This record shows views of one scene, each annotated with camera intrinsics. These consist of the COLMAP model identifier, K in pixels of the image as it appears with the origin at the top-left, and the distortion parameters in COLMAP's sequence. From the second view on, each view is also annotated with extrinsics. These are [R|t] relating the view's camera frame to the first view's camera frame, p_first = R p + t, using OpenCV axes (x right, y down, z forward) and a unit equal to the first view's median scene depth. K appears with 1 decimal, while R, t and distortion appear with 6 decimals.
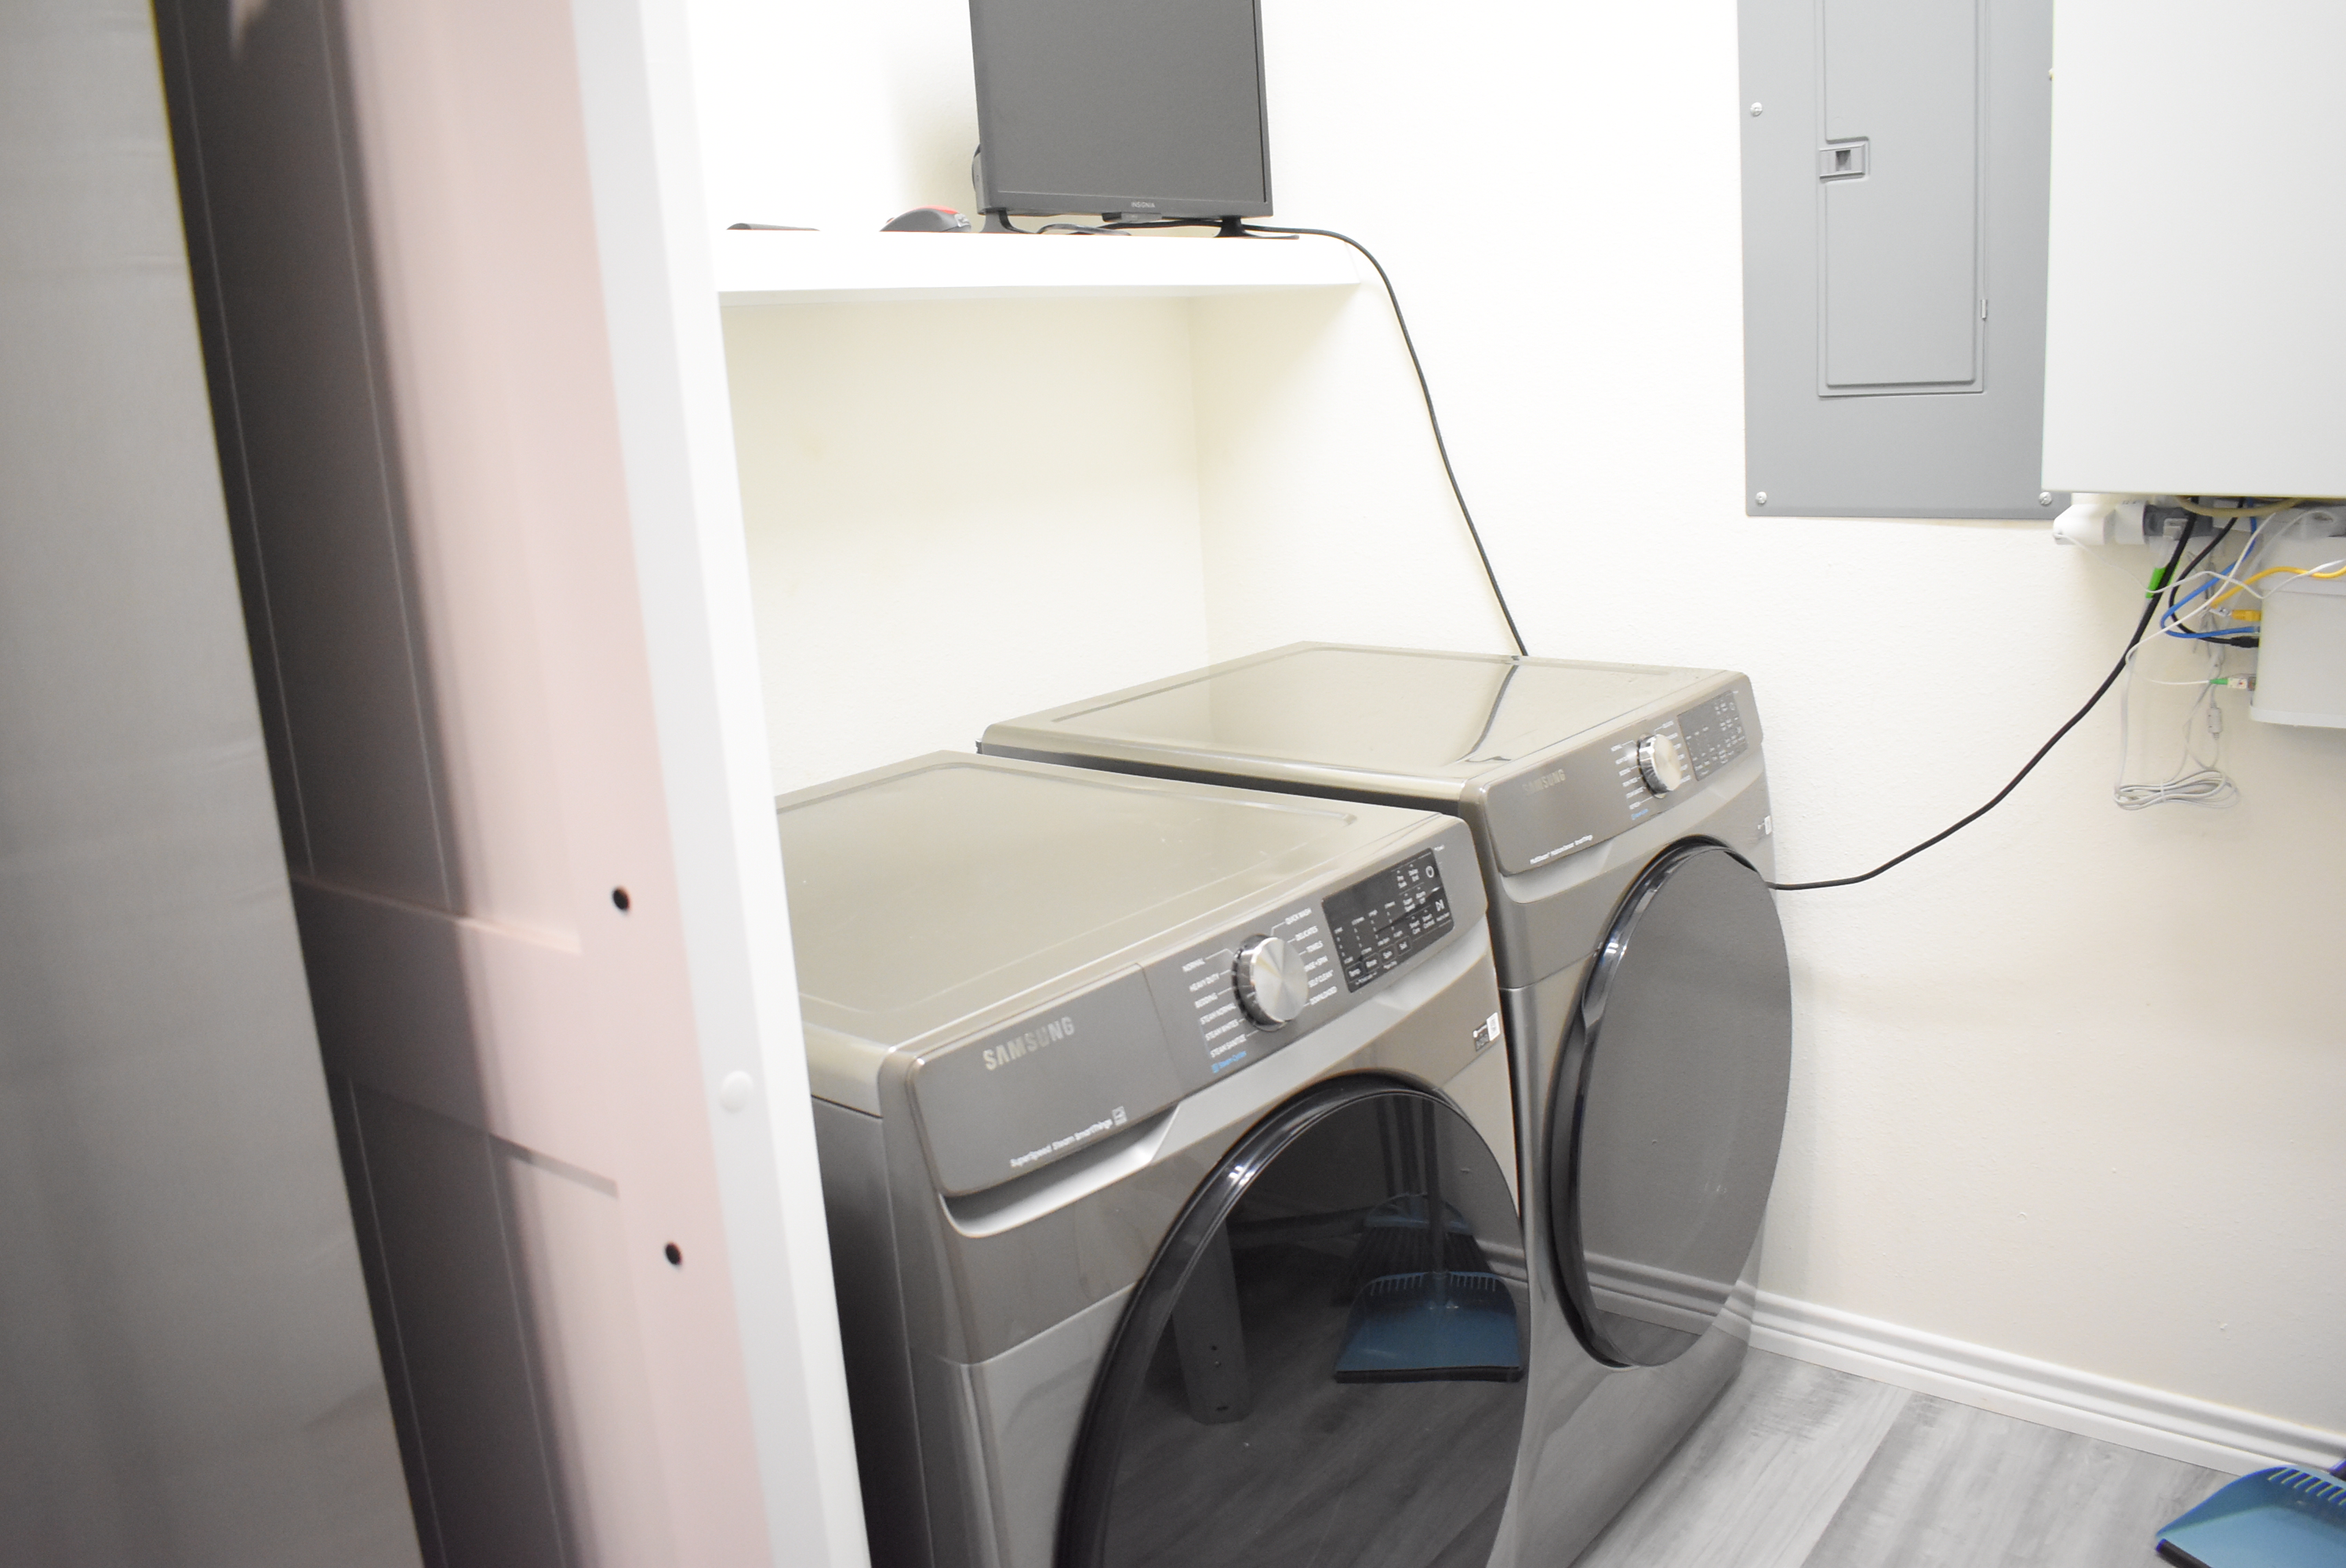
lens RADIAL K [[1834.0, 0, 1174.9], [0, 1834.0, 795.4], [0, 0, 1]] dist [-0.083920, -0.003781]
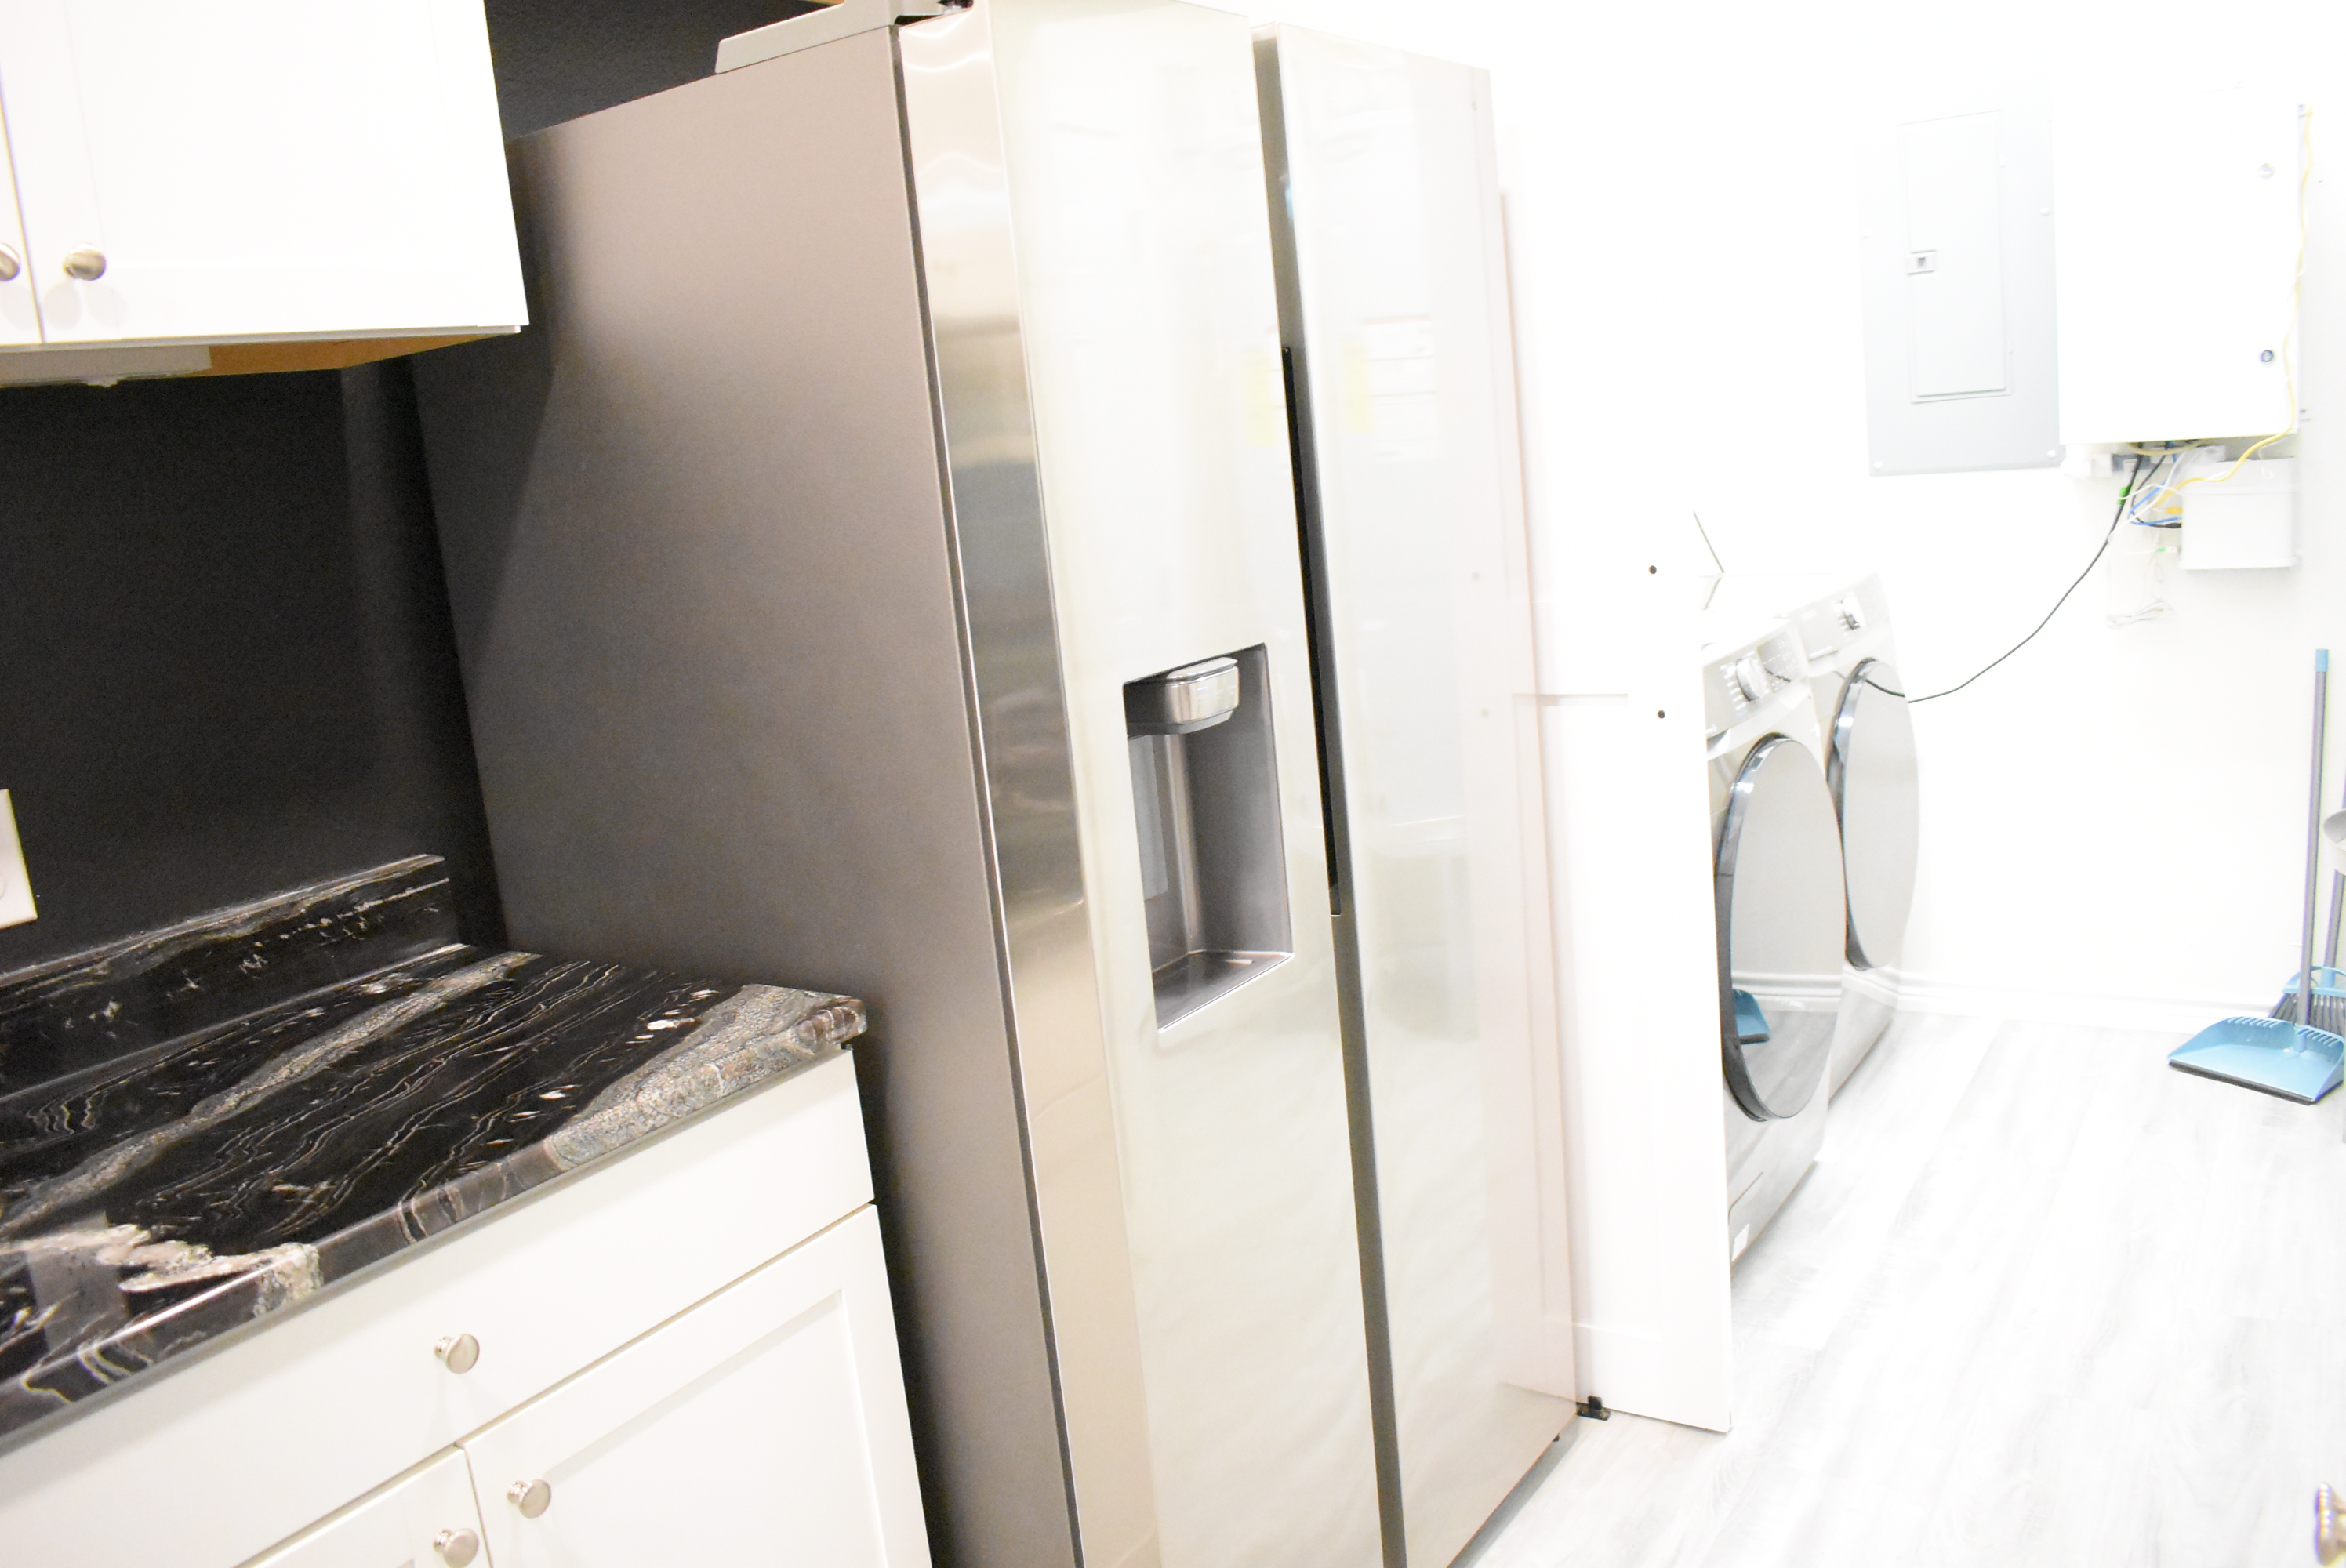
lens RADIAL K [[1834.0, 0, 1176.3], [0, 1834.0, 801.4], [0, 0, 1]] dist [-0.083920, -0.003781]
pose [[0.996390, -0.053634, 0.065807, -0.514755], [0.056103, 0.997766, -0.036271, 0.193984], [-0.063714, 0.039832, 0.997173, -0.690546]]
